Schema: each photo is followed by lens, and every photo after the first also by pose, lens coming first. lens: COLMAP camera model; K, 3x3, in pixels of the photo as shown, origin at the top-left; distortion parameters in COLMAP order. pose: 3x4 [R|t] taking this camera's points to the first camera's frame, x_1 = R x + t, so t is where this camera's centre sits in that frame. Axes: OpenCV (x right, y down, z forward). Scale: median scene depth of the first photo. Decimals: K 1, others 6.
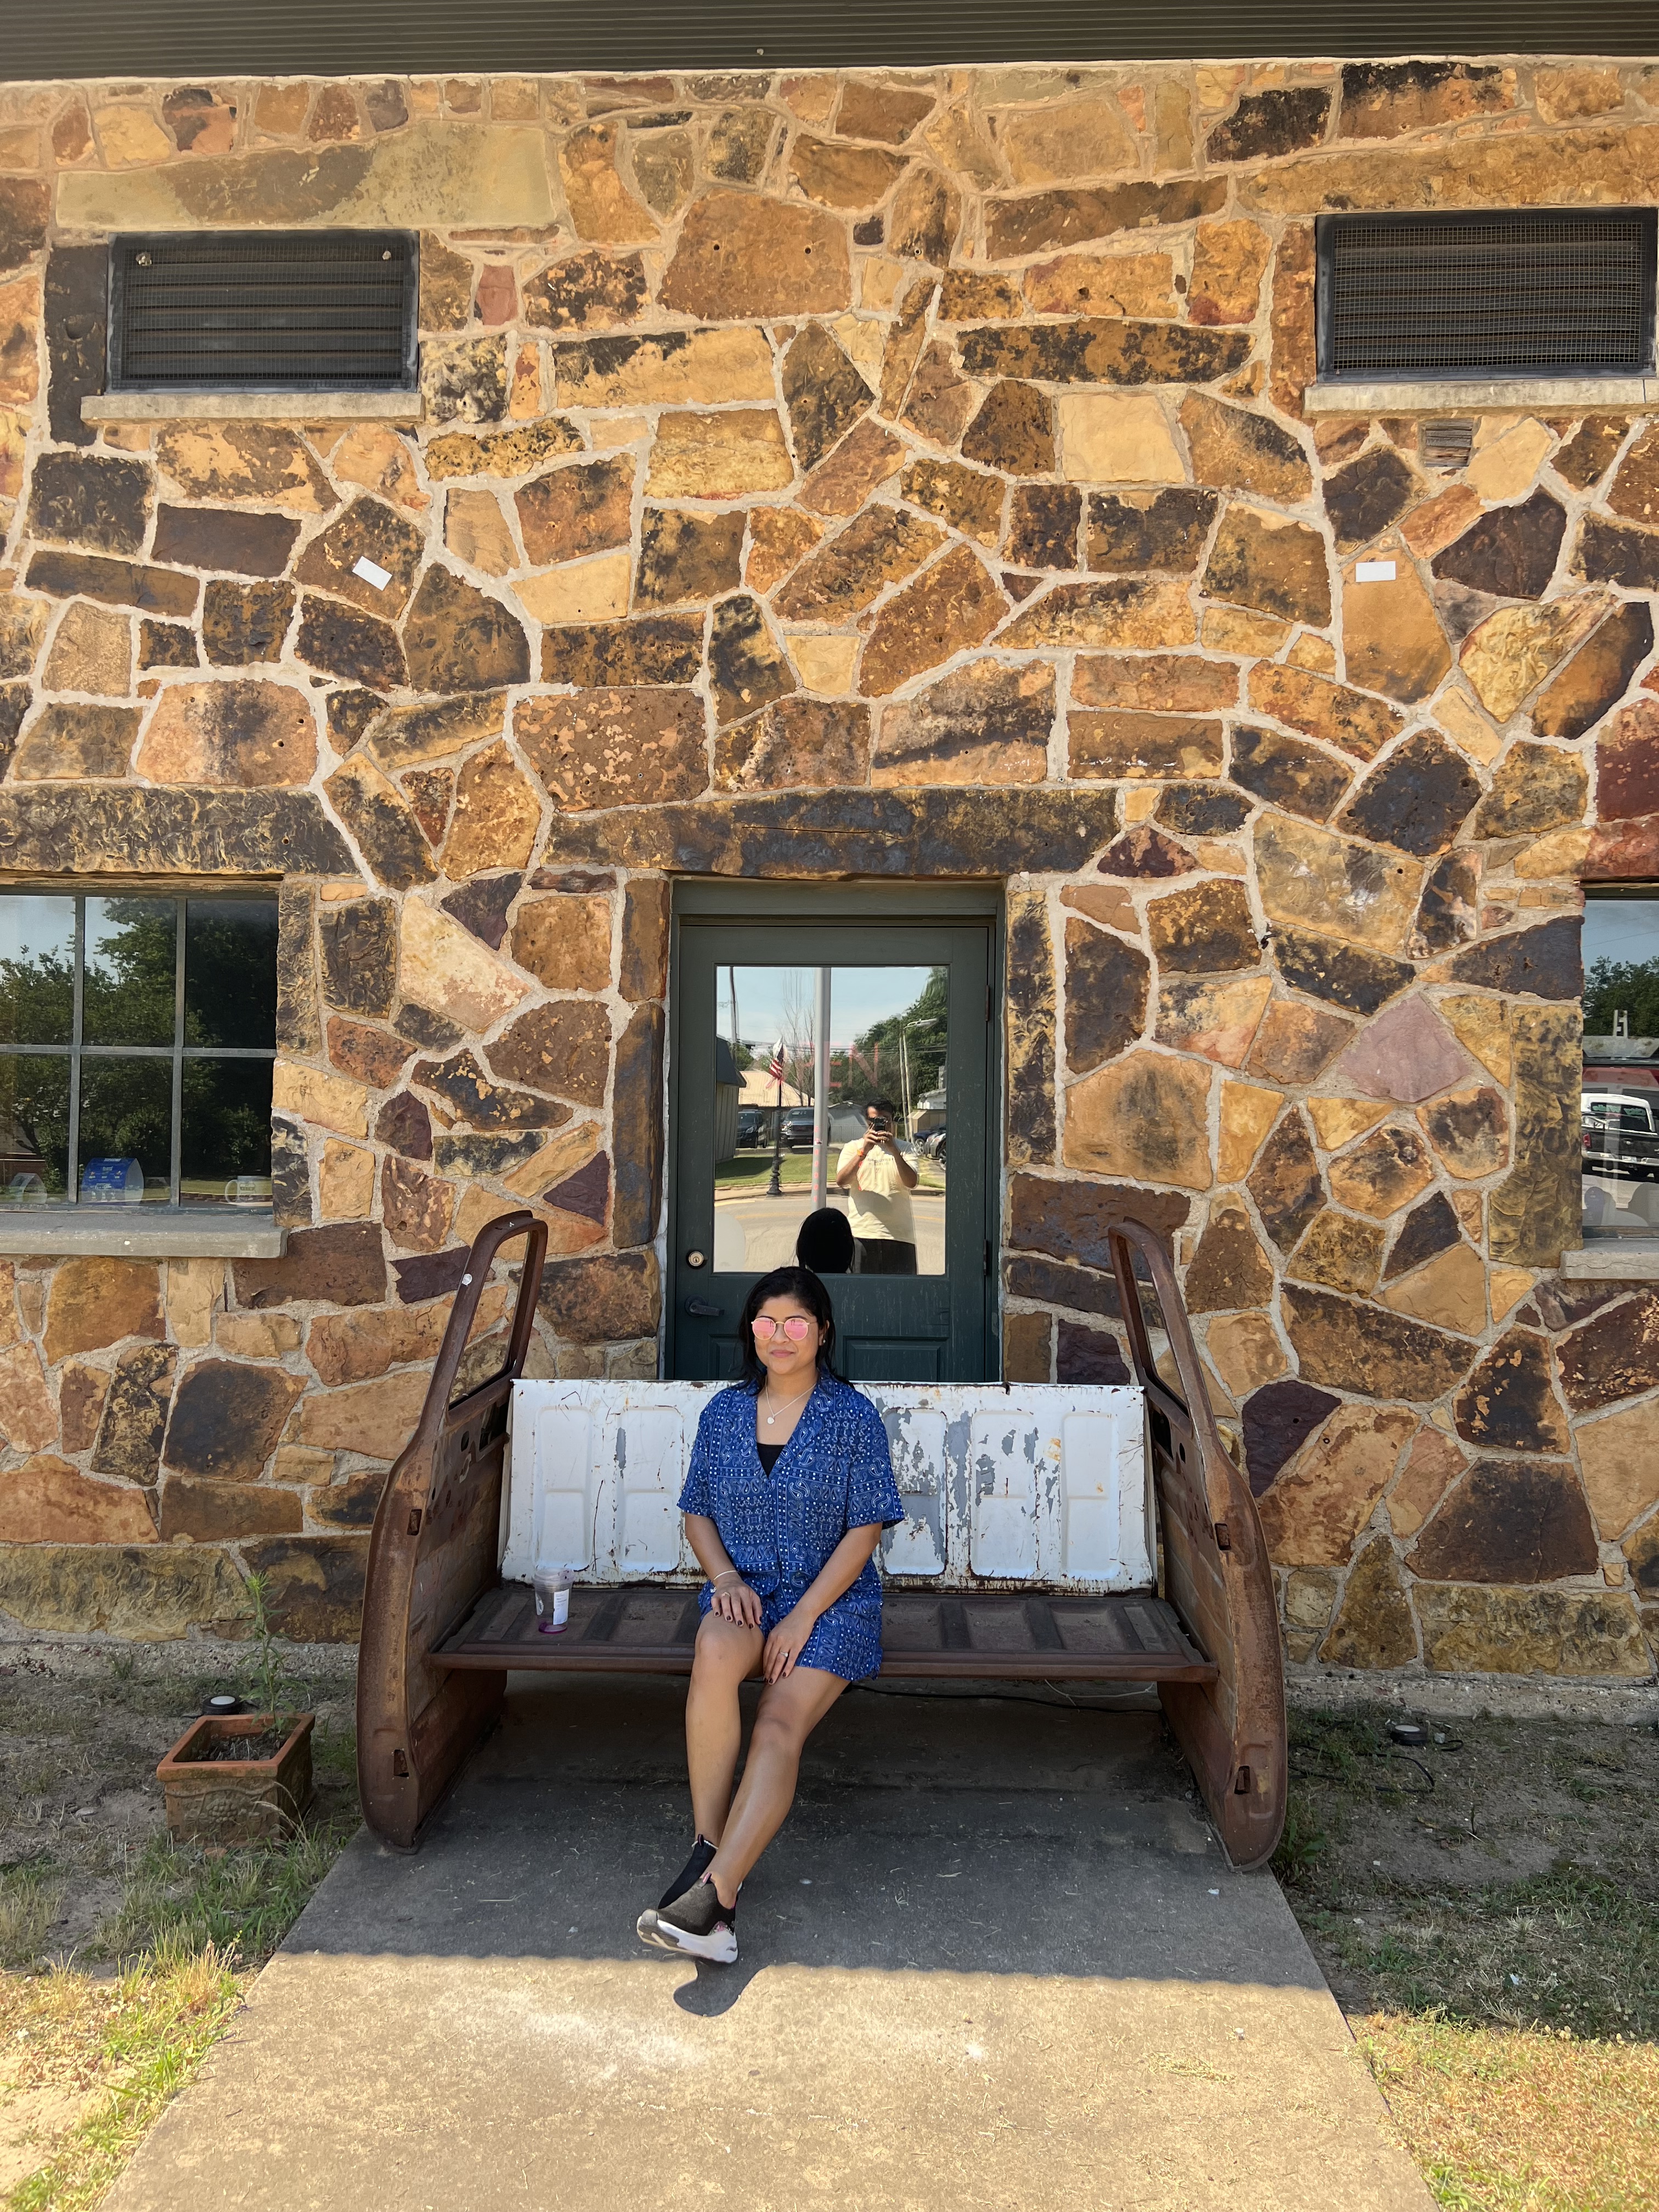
lens RADIAL K [[1657.2, 0, 829.5], [0, 1657.2, 1106.0], [0, 0, 1]] dist [0.038557, -0.033846]
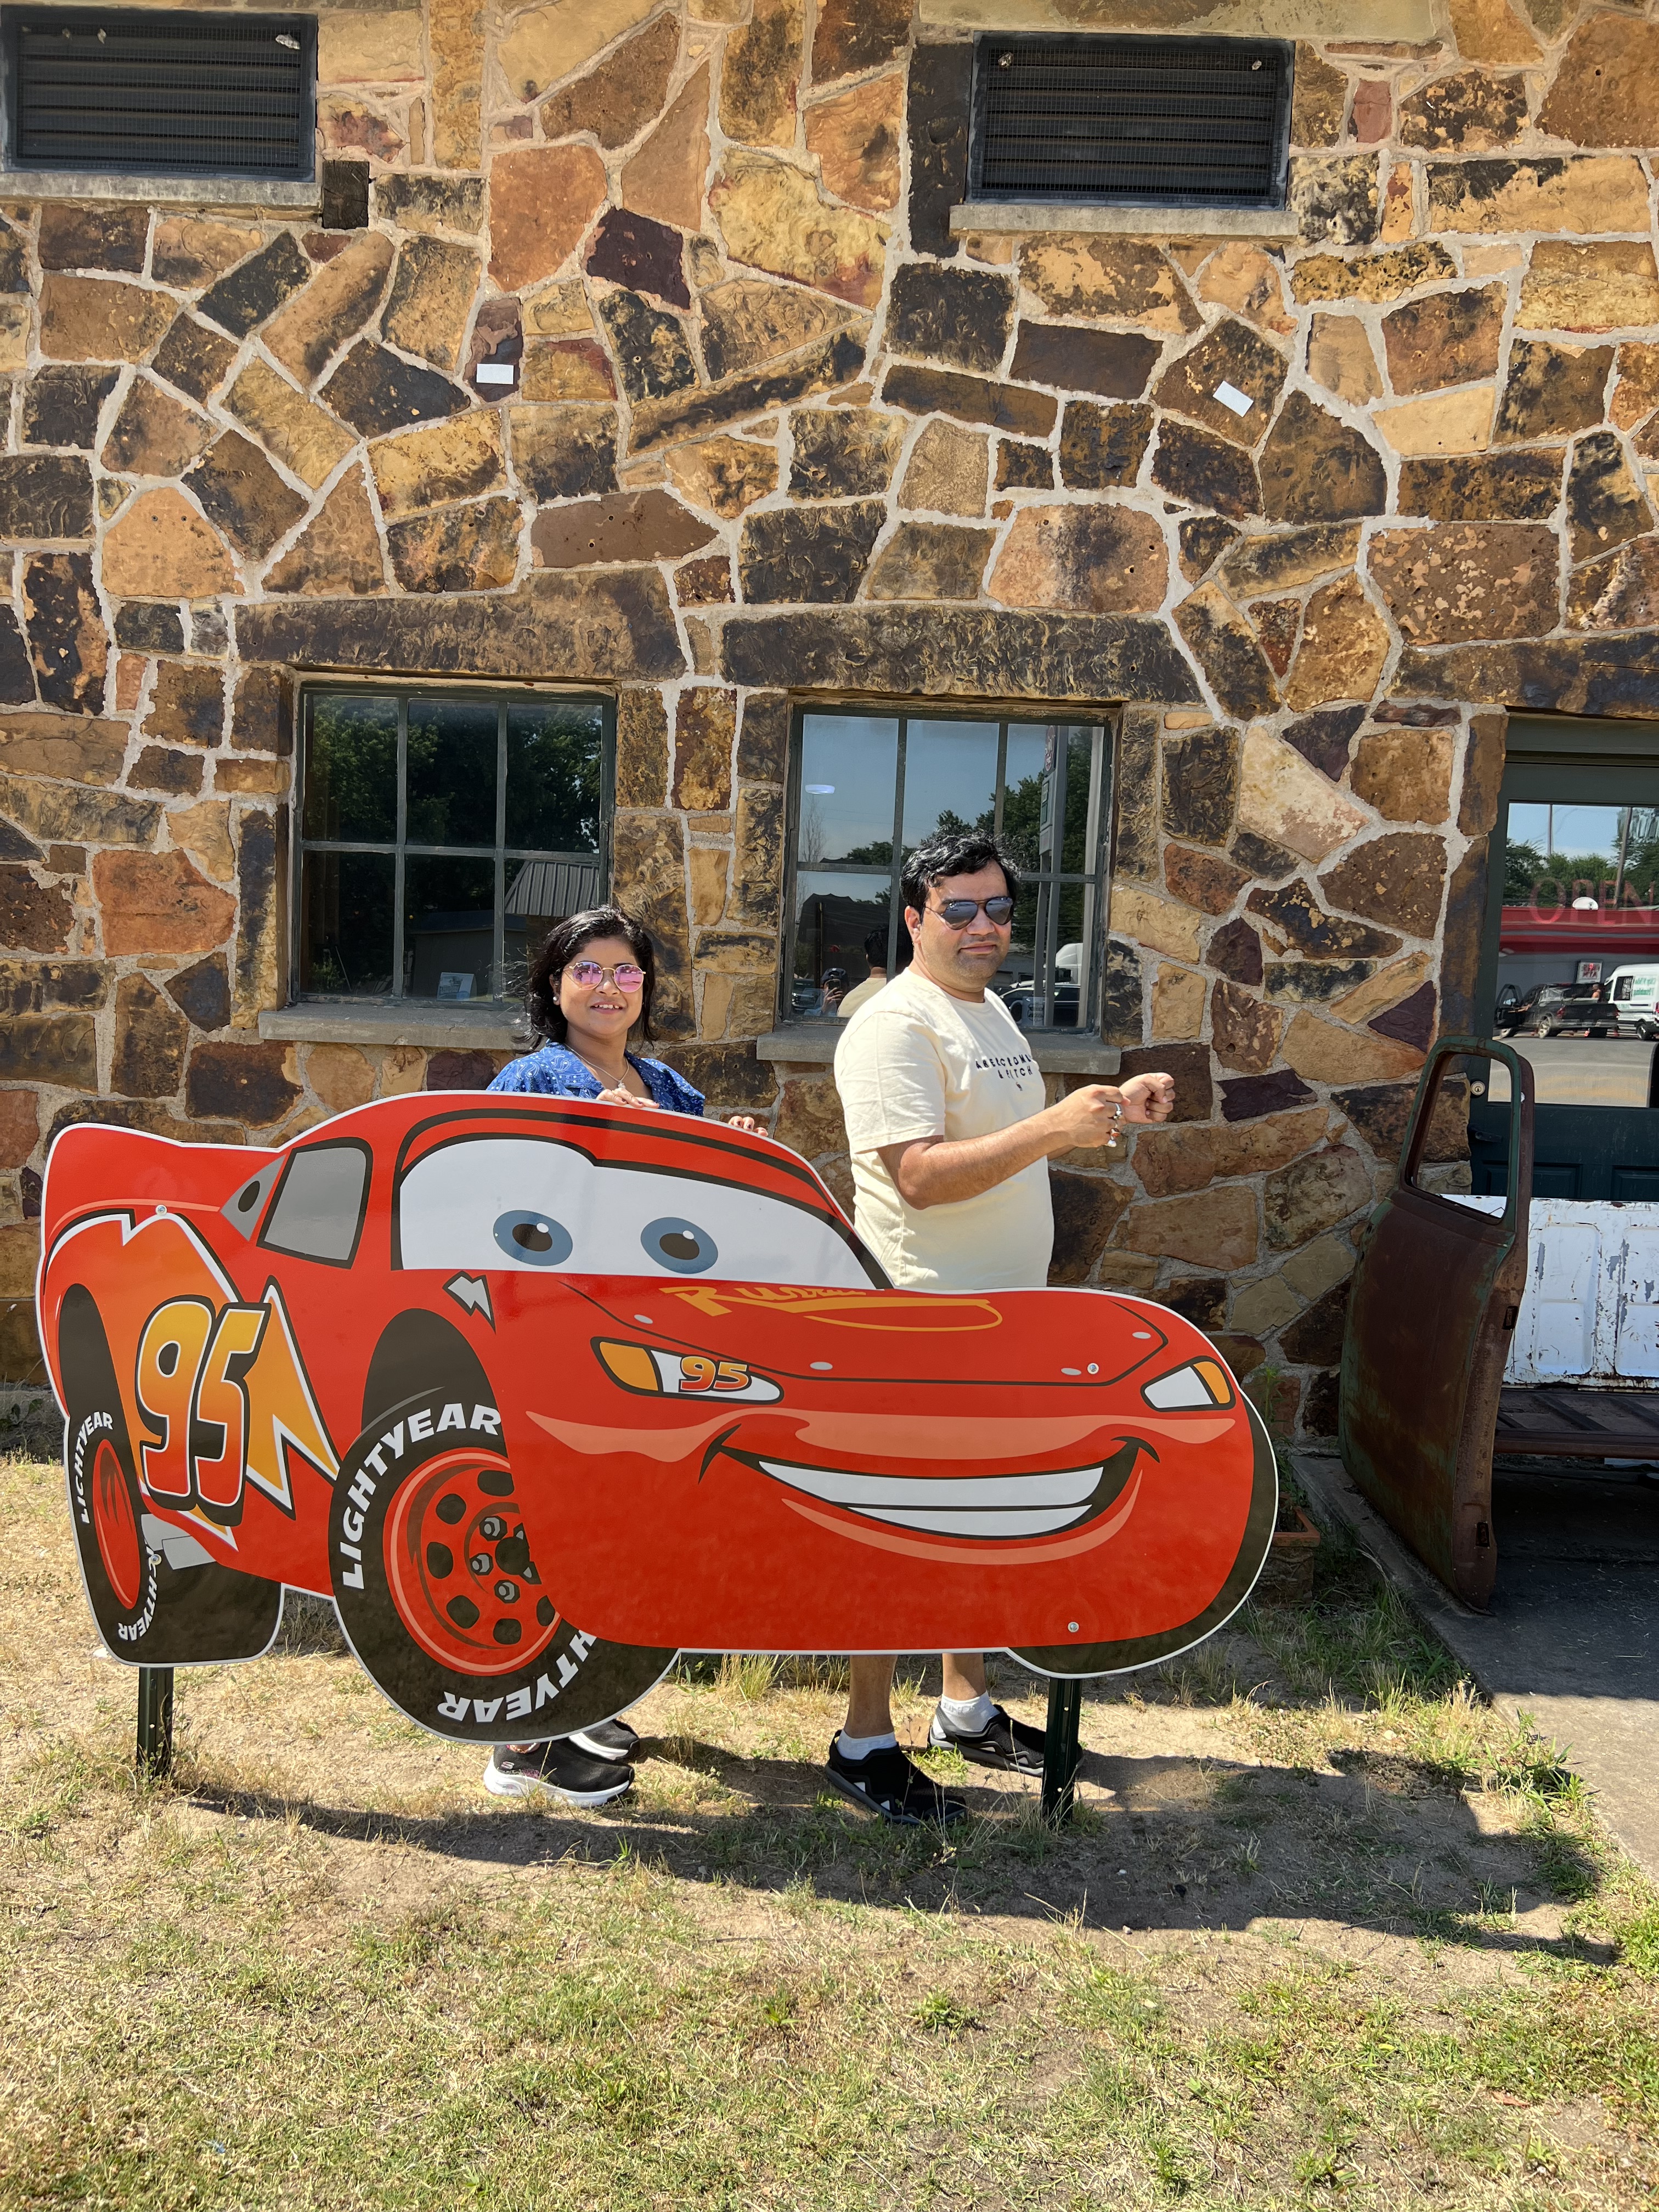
lens RADIAL K [[1657.2, 0, 829.5], [0, 1657.2, 1106.0], [0, 0, 1]] dist [0.038557, -0.033846]
pose [[0.999173, 0.022963, 0.033544, -0.542606], [-0.025861, 0.995725, 0.088677, 0.022439], [-0.031365, -0.089471, 0.995495, -0.032913]]
